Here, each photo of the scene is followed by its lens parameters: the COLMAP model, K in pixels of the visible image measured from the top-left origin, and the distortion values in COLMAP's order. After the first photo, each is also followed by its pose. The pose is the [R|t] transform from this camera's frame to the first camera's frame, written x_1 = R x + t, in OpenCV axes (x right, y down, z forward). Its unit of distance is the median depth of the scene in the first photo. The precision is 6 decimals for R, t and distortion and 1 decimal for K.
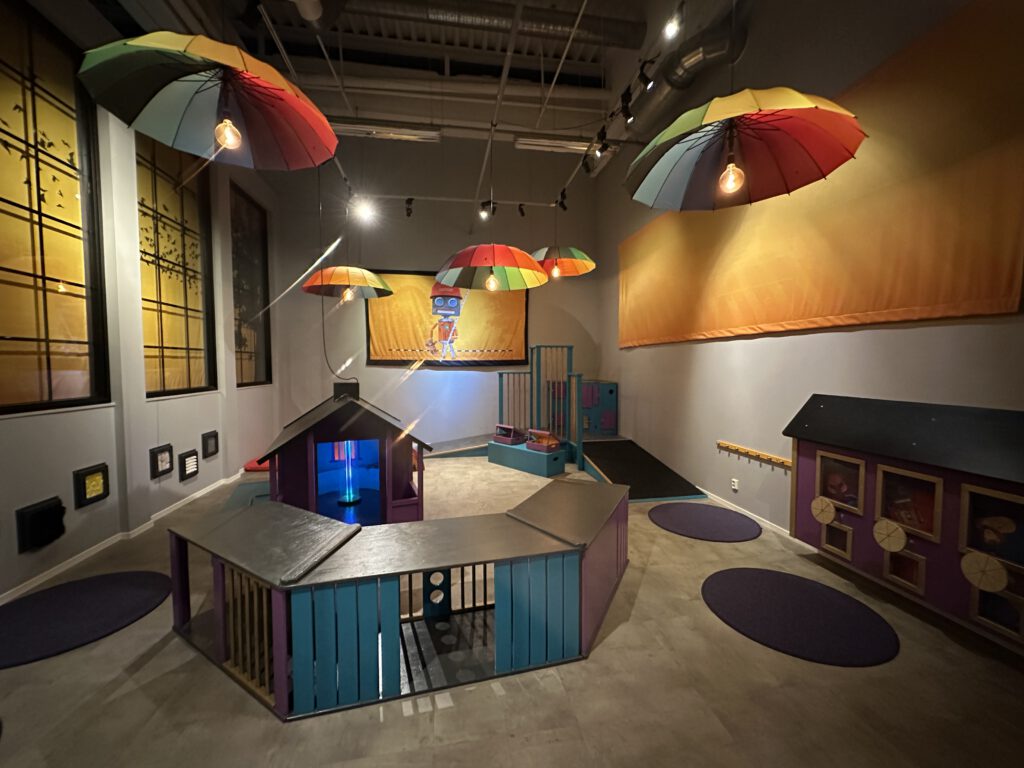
lens RADIAL K [[411.8, 0, 513.2], [0, 411.8, 383.3], [0, 0, 1]] dist [0.000189, 0.000002]
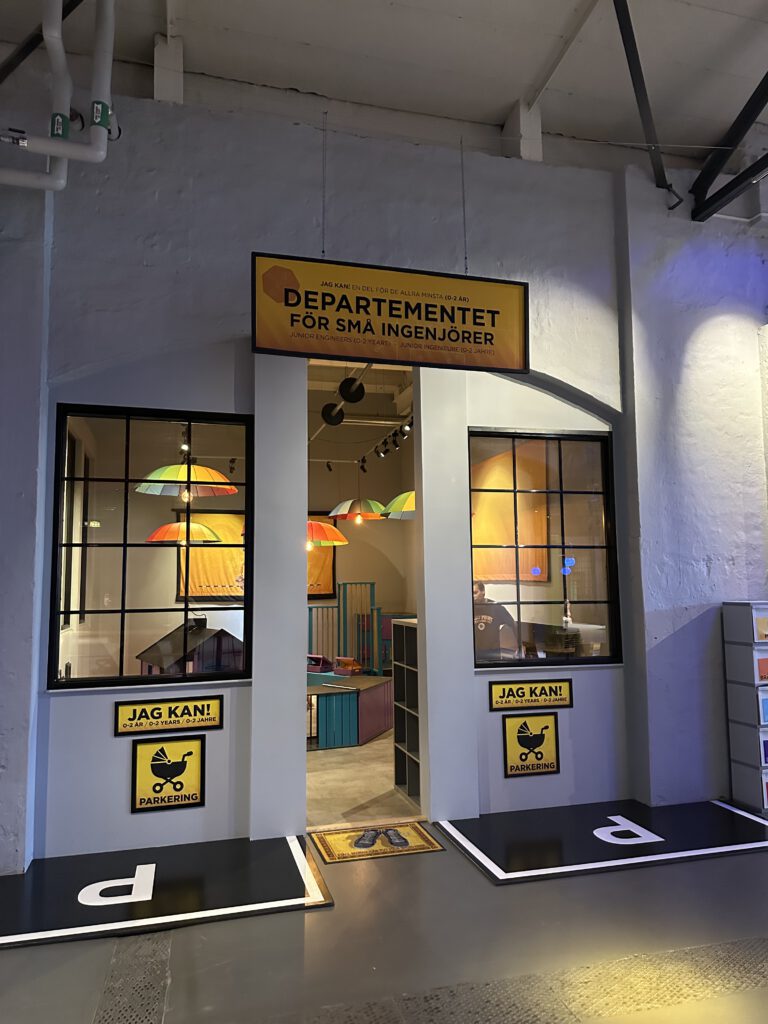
lens RADIAL K [[734.4, 0, 388.6], [0, 734.4, 511.0], [0, 0, 1]] dist [0.053892, -0.006278]
pose [[0.994664, -0.000243, 0.103166, -0.025519], [0.015345, 0.989221, -0.145622, 0.009086], [-0.102019, 0.146428, 0.983947, -0.988263]]
